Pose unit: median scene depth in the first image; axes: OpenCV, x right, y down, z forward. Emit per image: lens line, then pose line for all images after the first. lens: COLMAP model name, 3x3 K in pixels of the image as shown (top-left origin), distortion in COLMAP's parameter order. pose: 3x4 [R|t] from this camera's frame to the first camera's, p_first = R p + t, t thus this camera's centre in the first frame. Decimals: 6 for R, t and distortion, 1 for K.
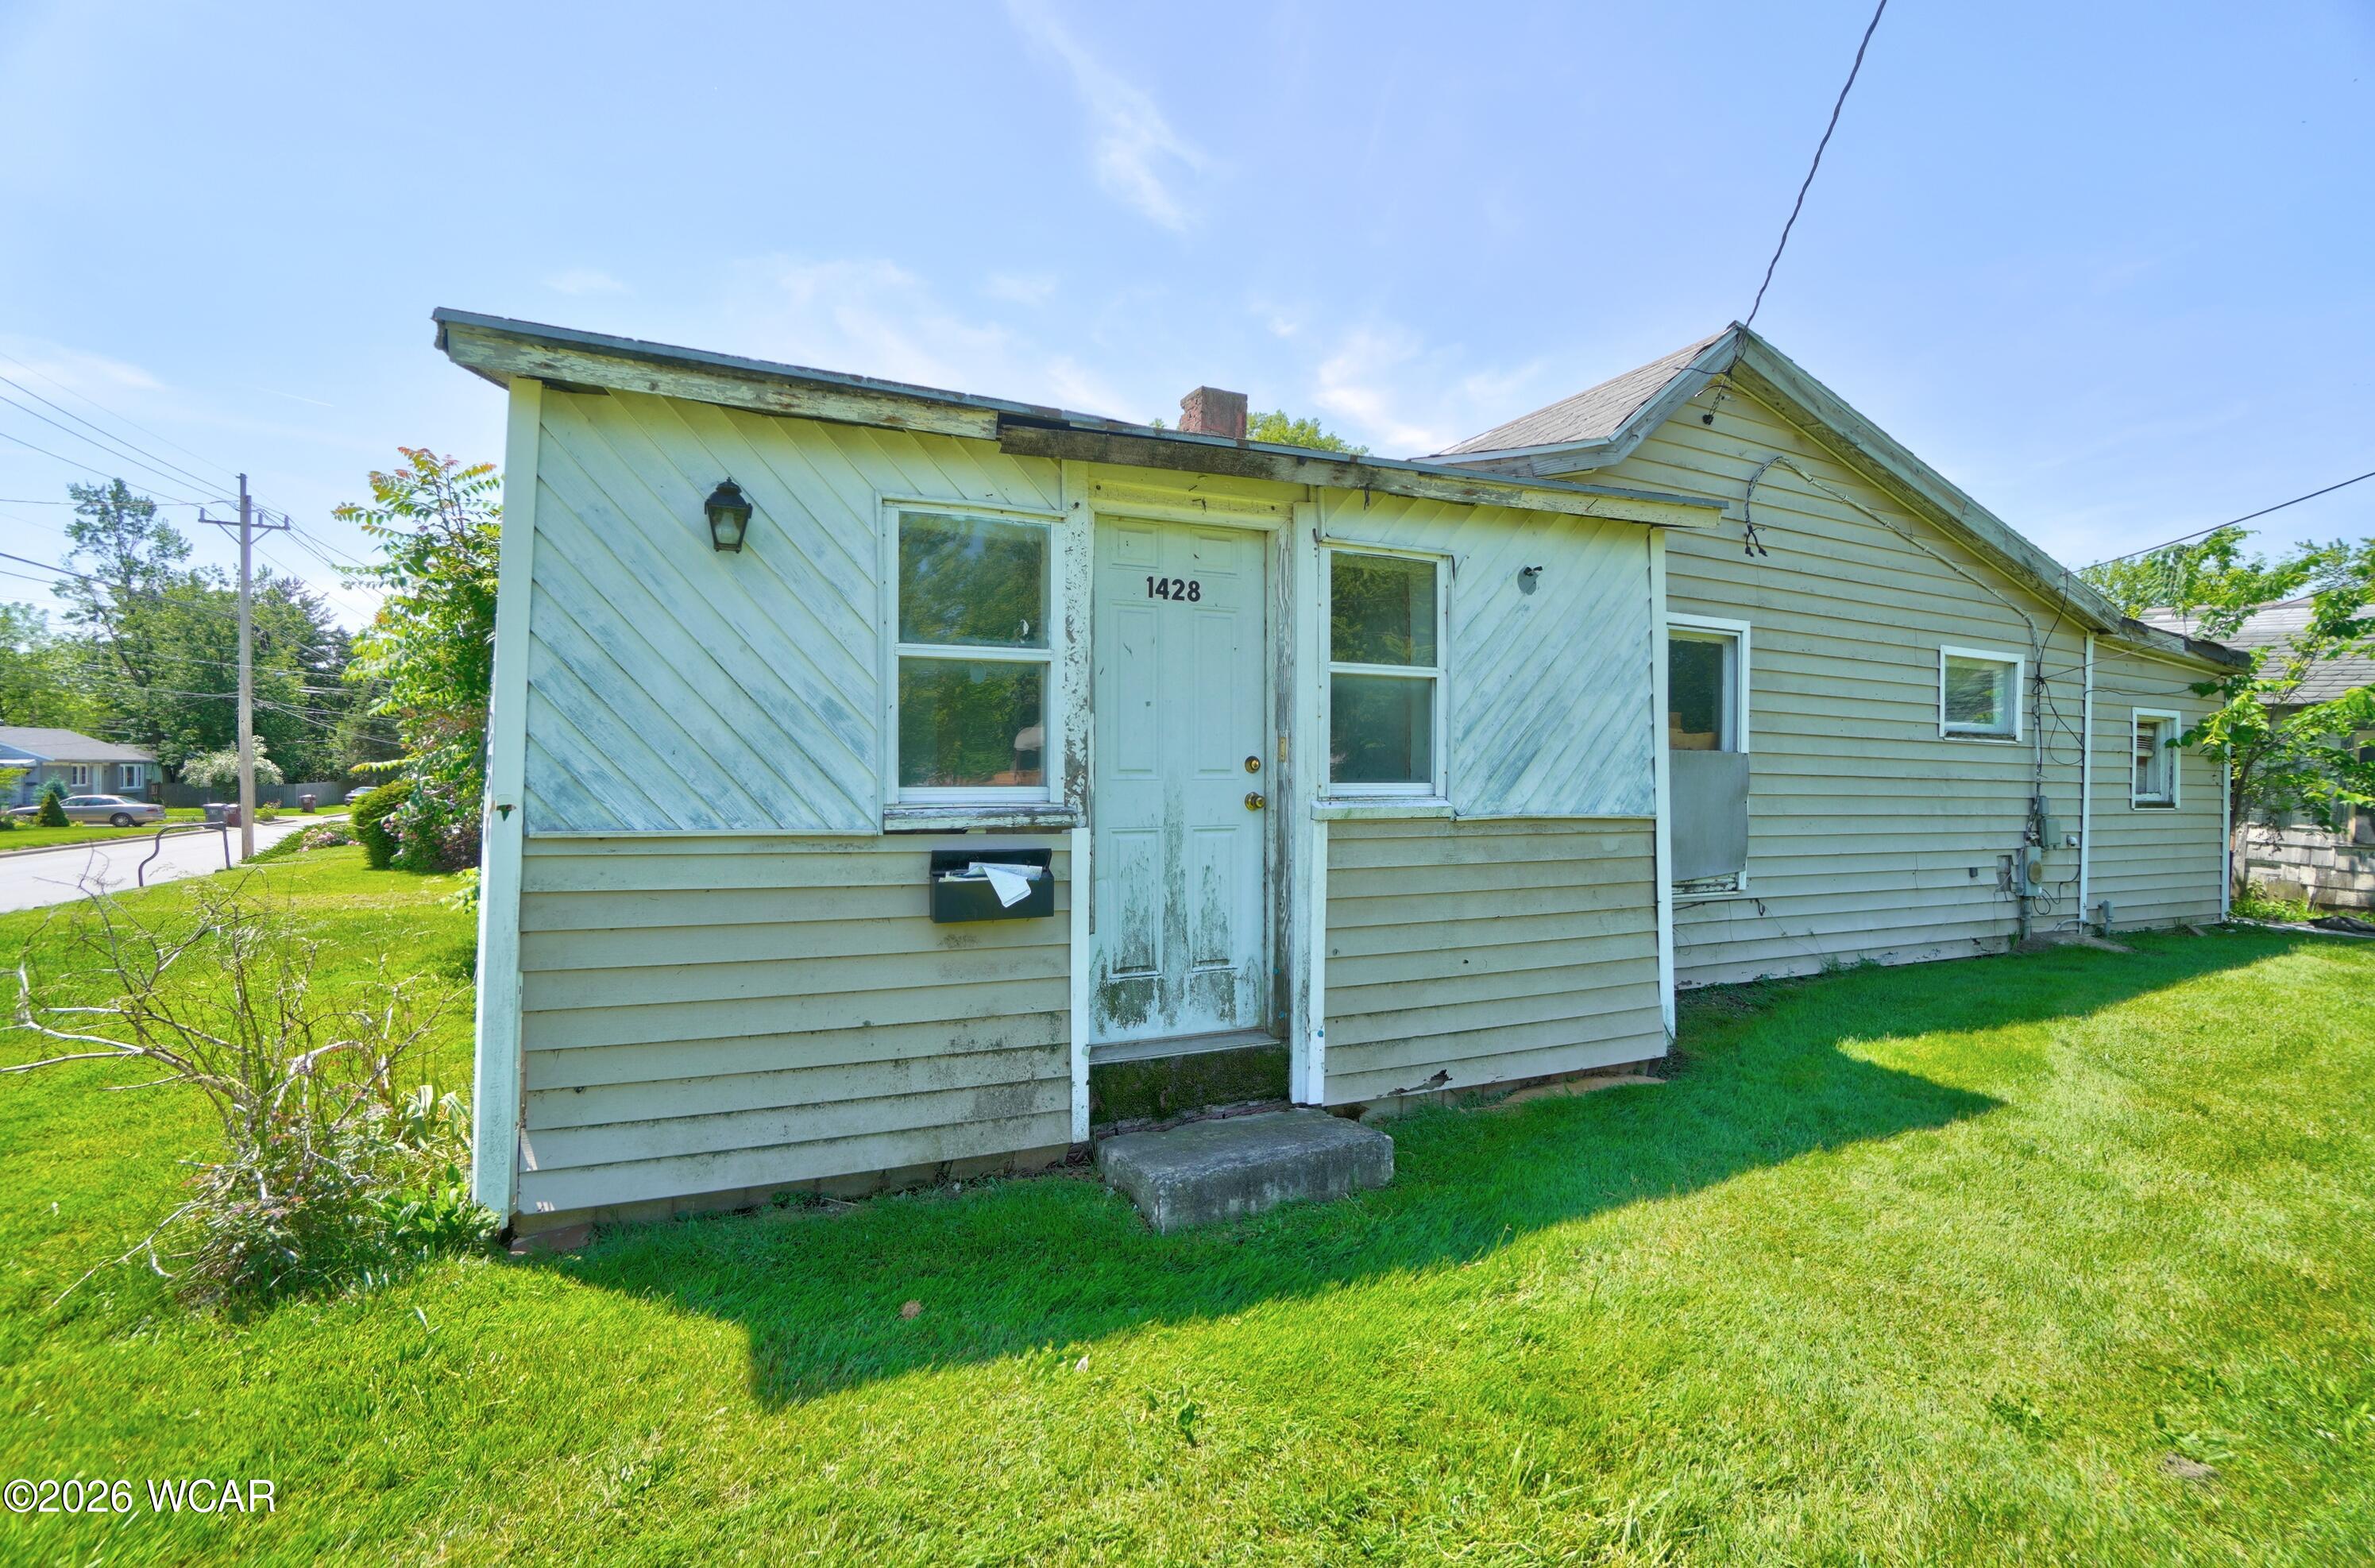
lens RADIAL K [[1035.5, 0, 1152.4], [0, 1035.5, 780.2], [0, 0, 1]] dist [-0.059017, 0.019662]
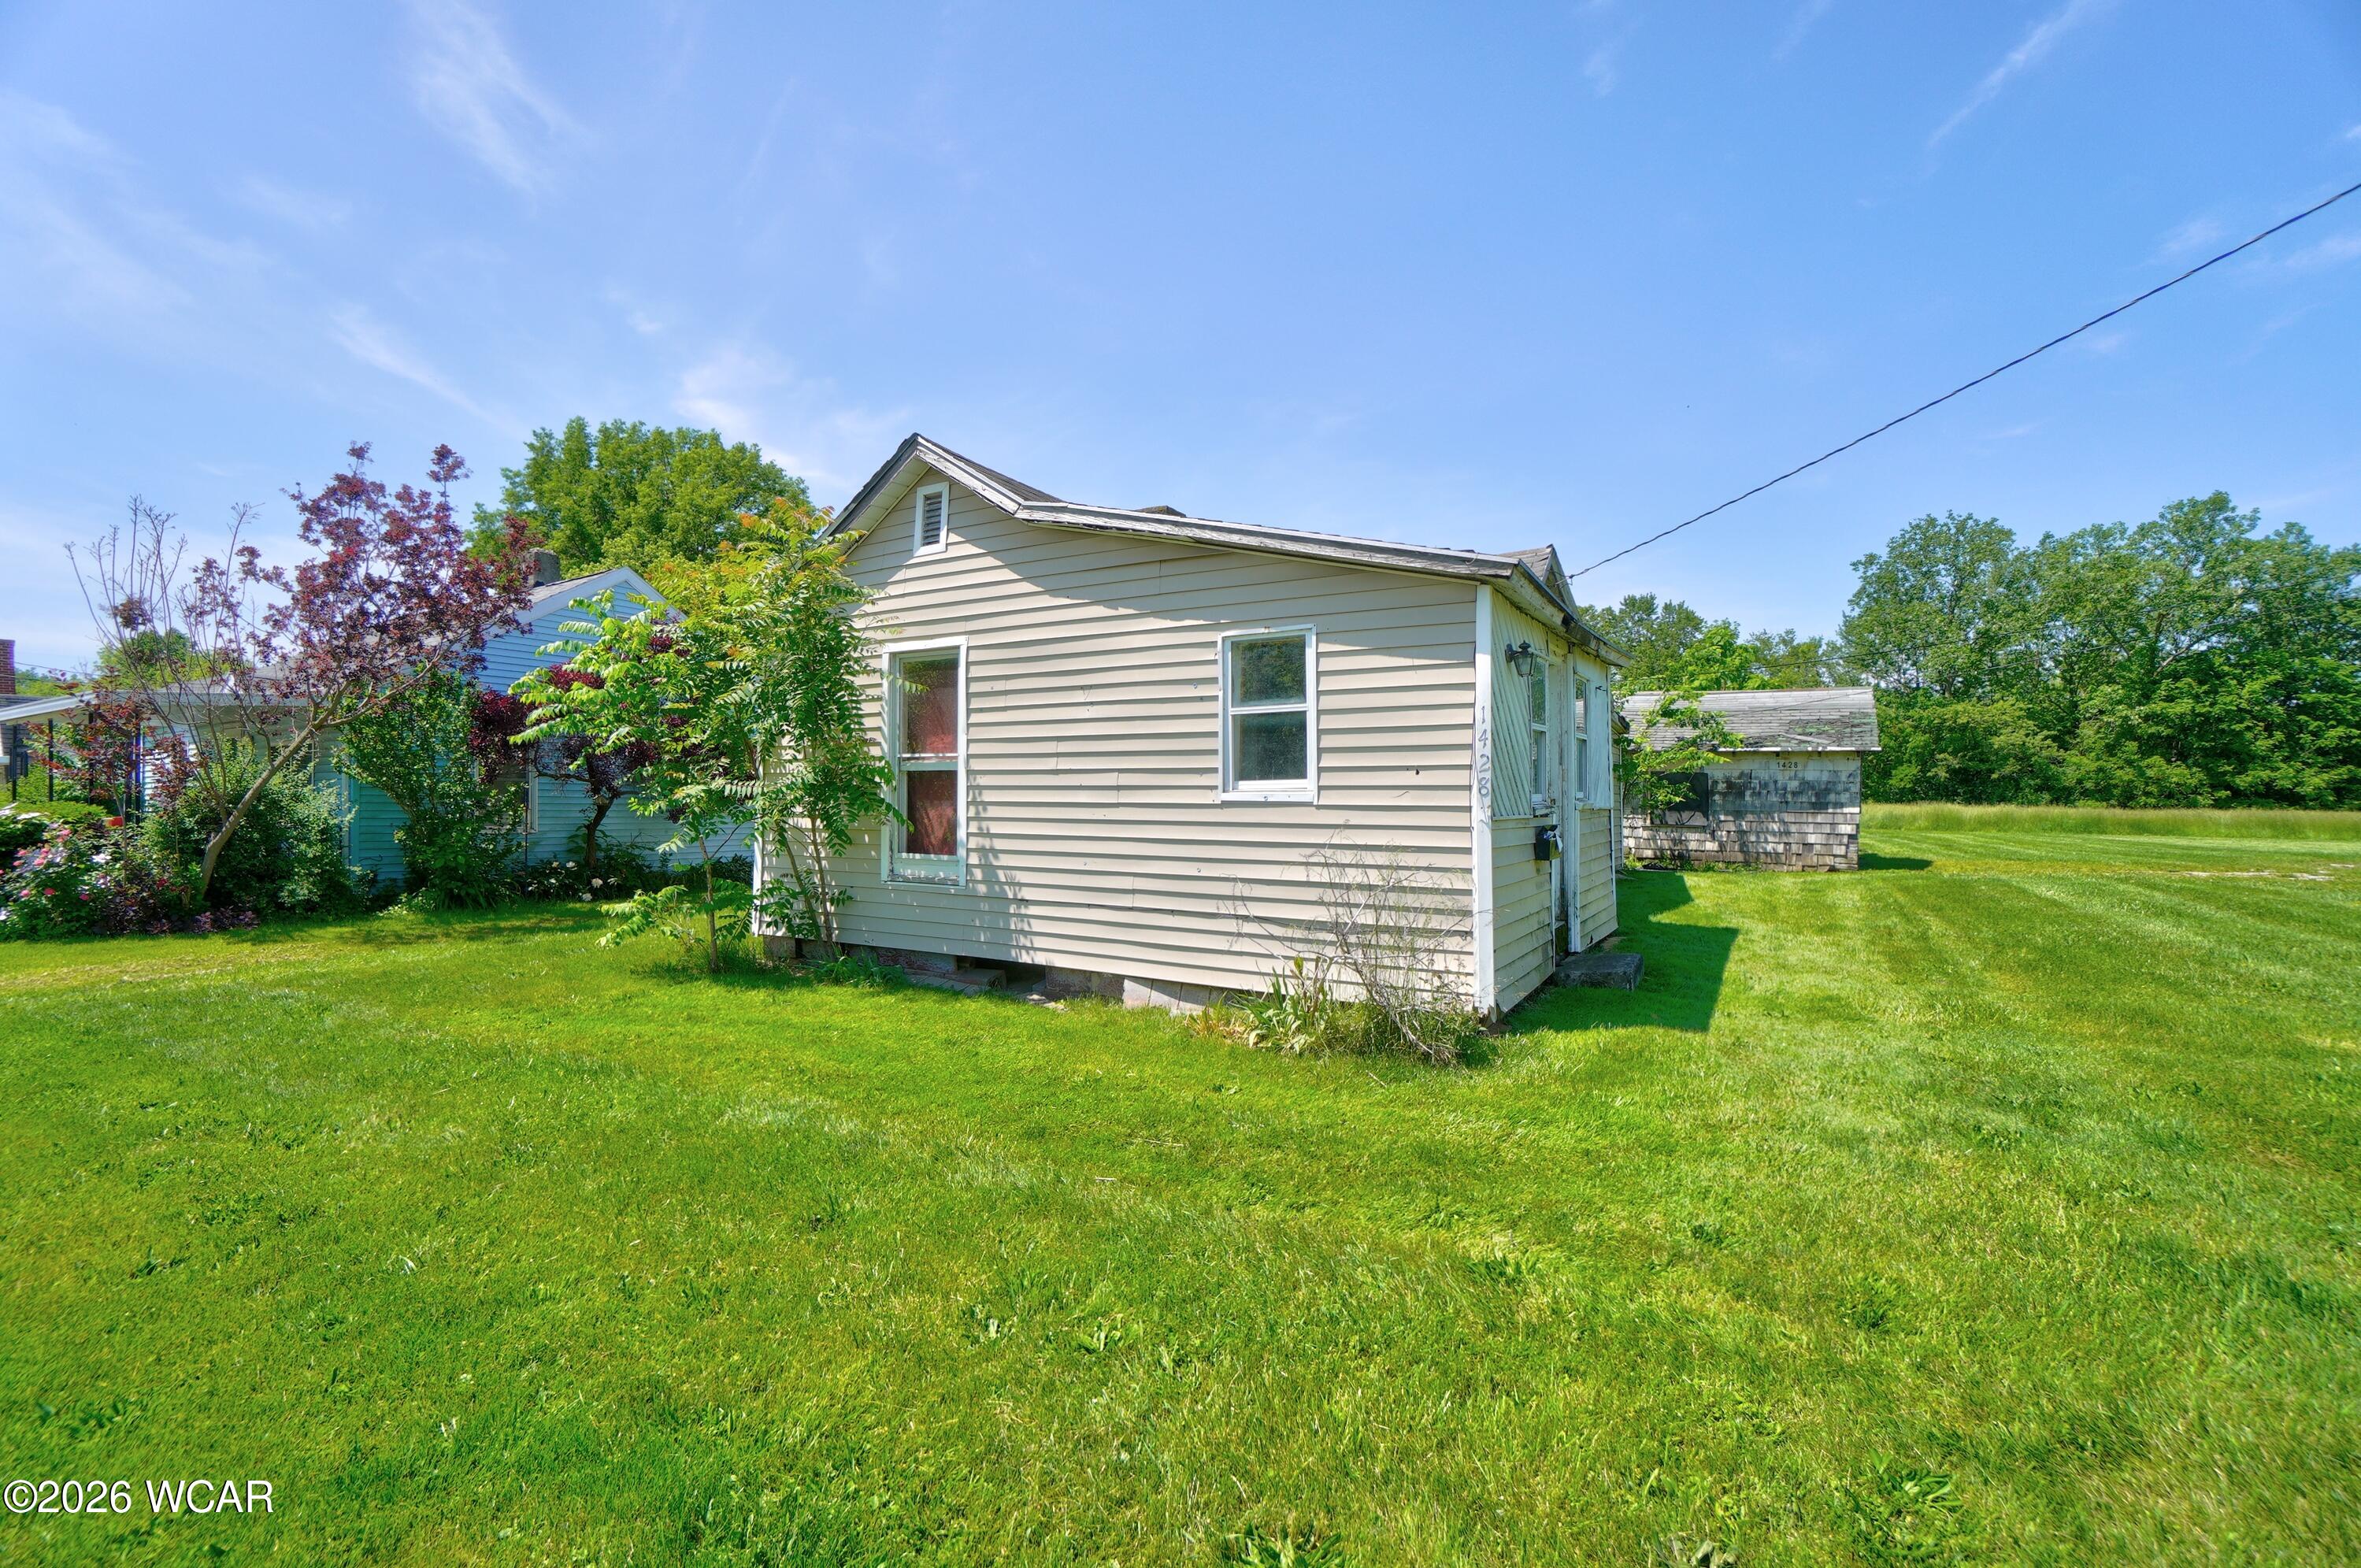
lens RADIAL K [[1040.1, 0, 1149.7], [0, 1040.1, 790.4], [0, 0, 1]] dist [-0.058359, 0.019886]
pose [[0.825662, -0.011709, 0.564044, -1.507831], [0.023111, 0.999647, -0.013080, 0.006666], [-0.563692, 0.023835, 0.825641, -0.179318]]
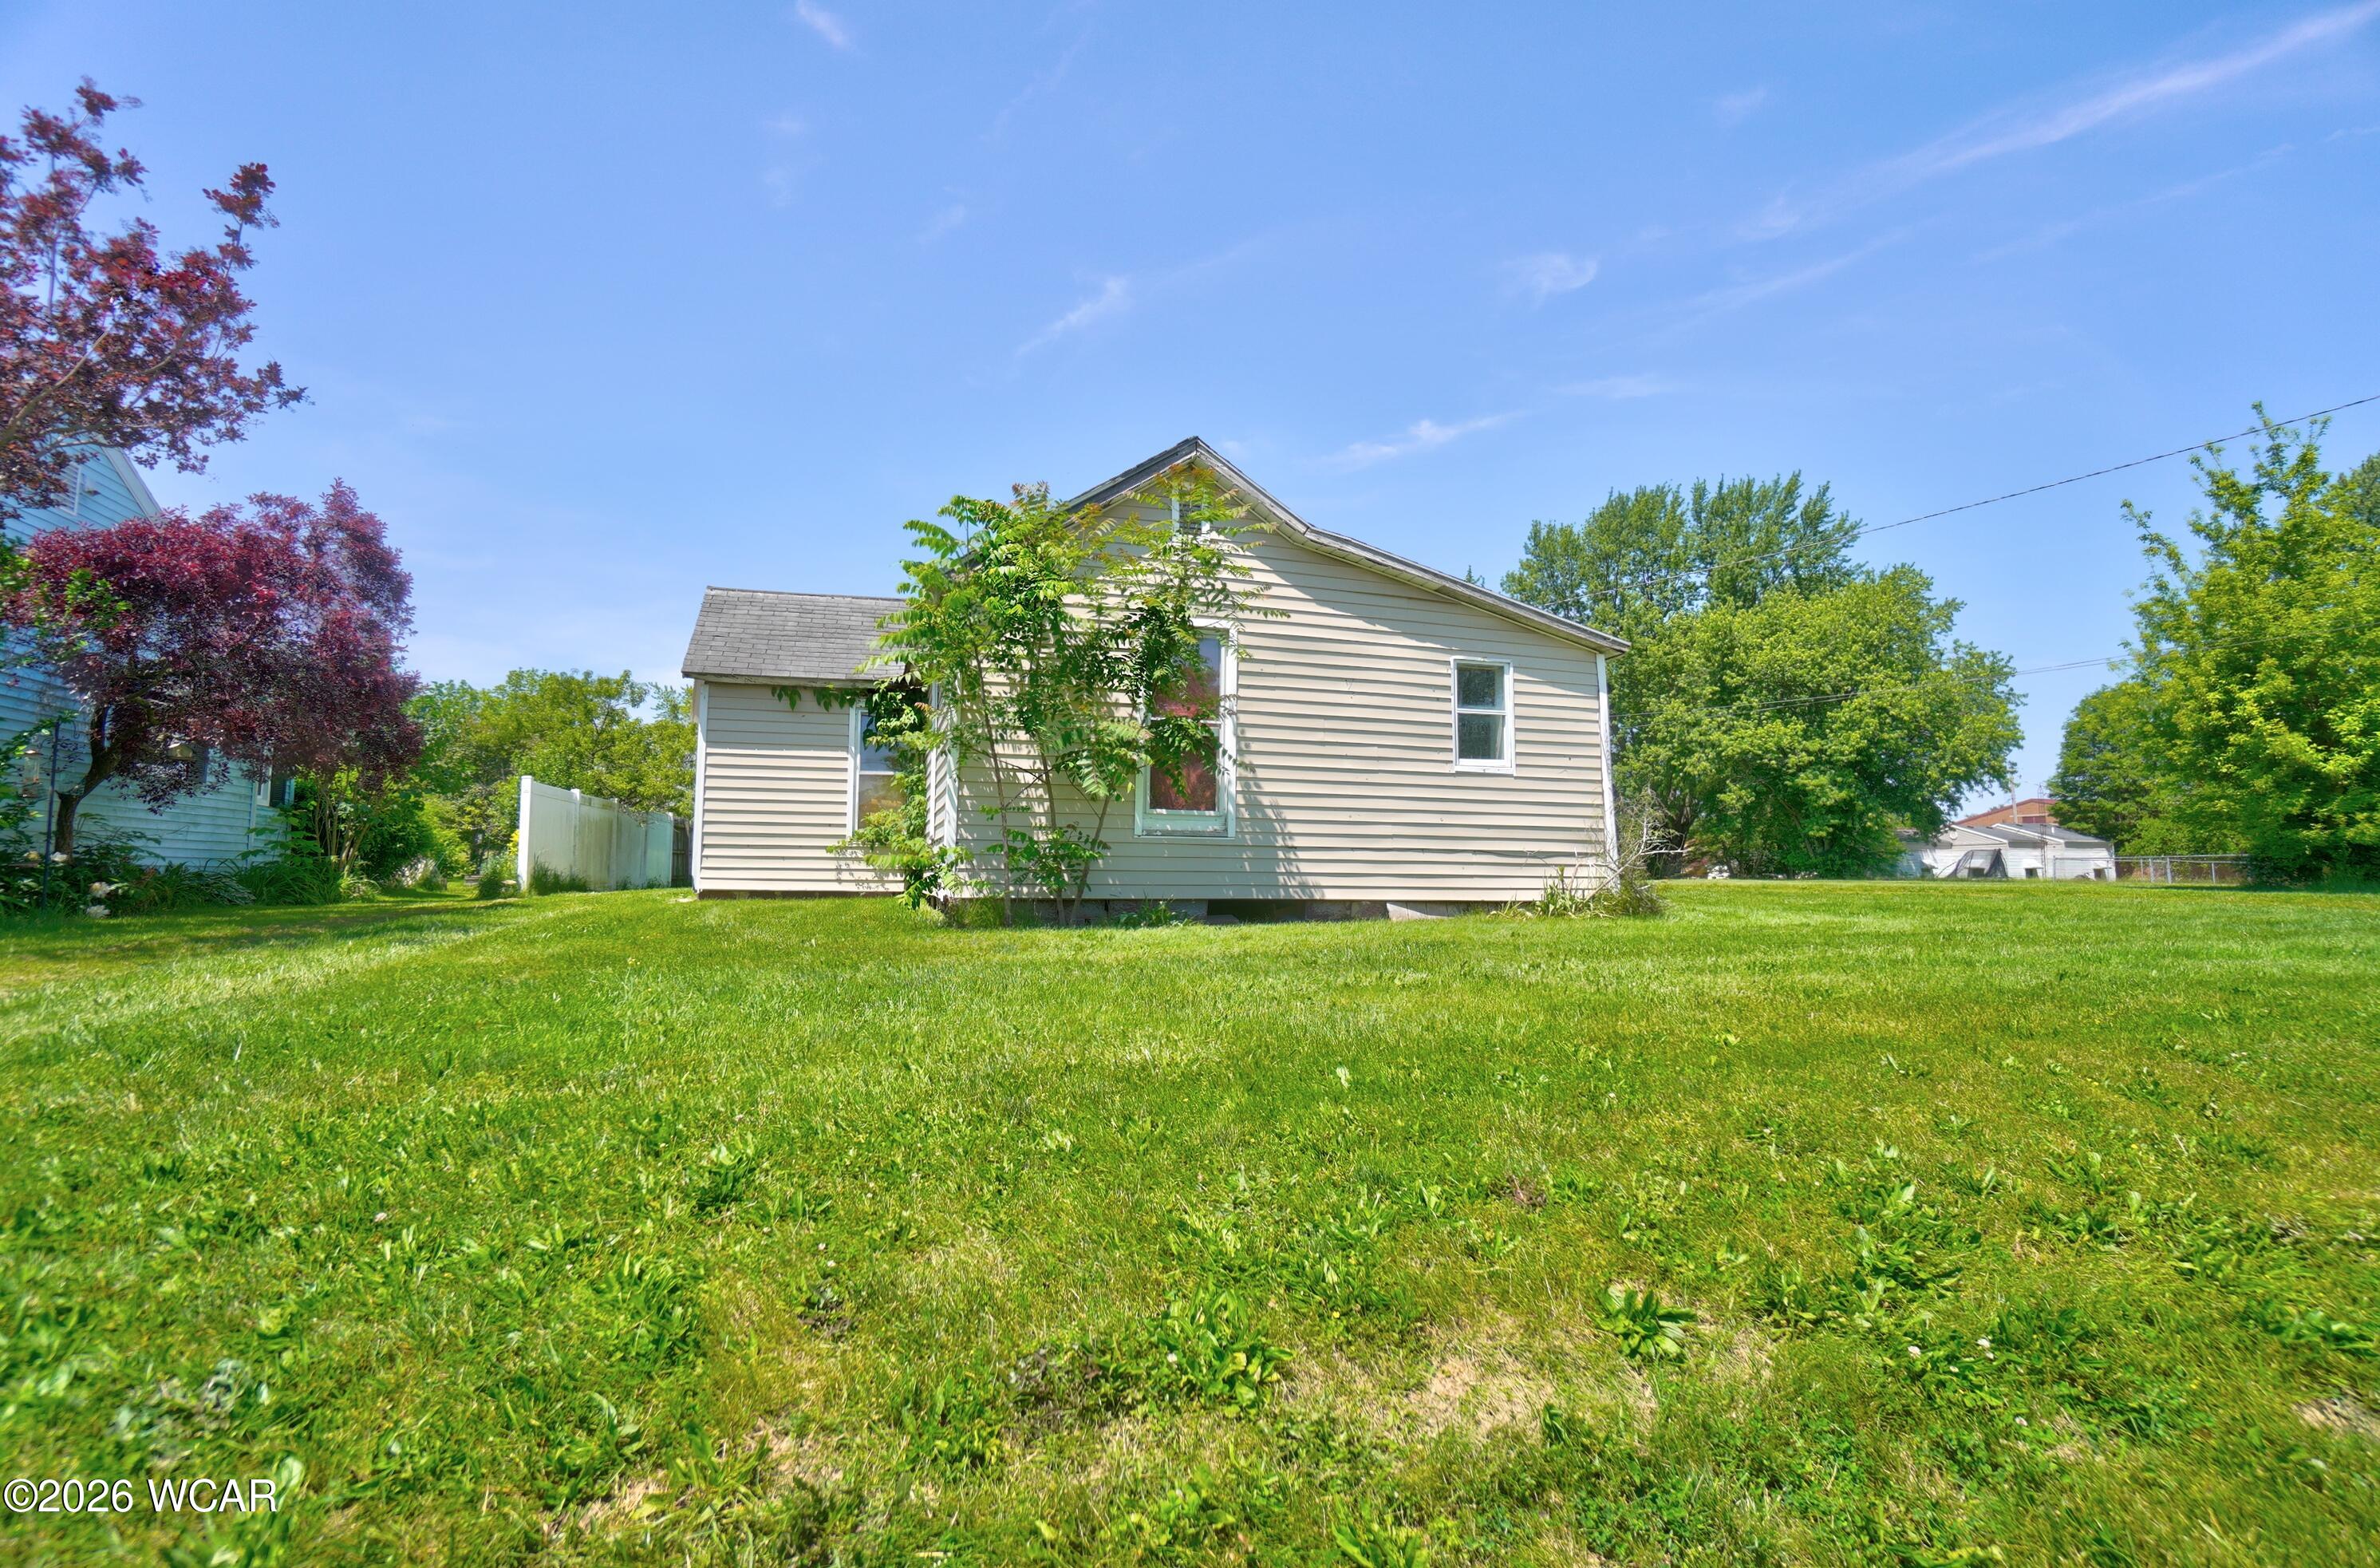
lens RADIAL K [[1050.9, 0, 1131.9], [0, 1050.9, 760.9], [0, 0, 1]] dist [-0.070874, 0.027517]
pose [[0.145383, 0.089001, 0.985364, -2.810714], [0.009492, 0.995774, -0.091341, 0.174574], [-0.989330, 0.022633, 0.143924, 1.357184]]
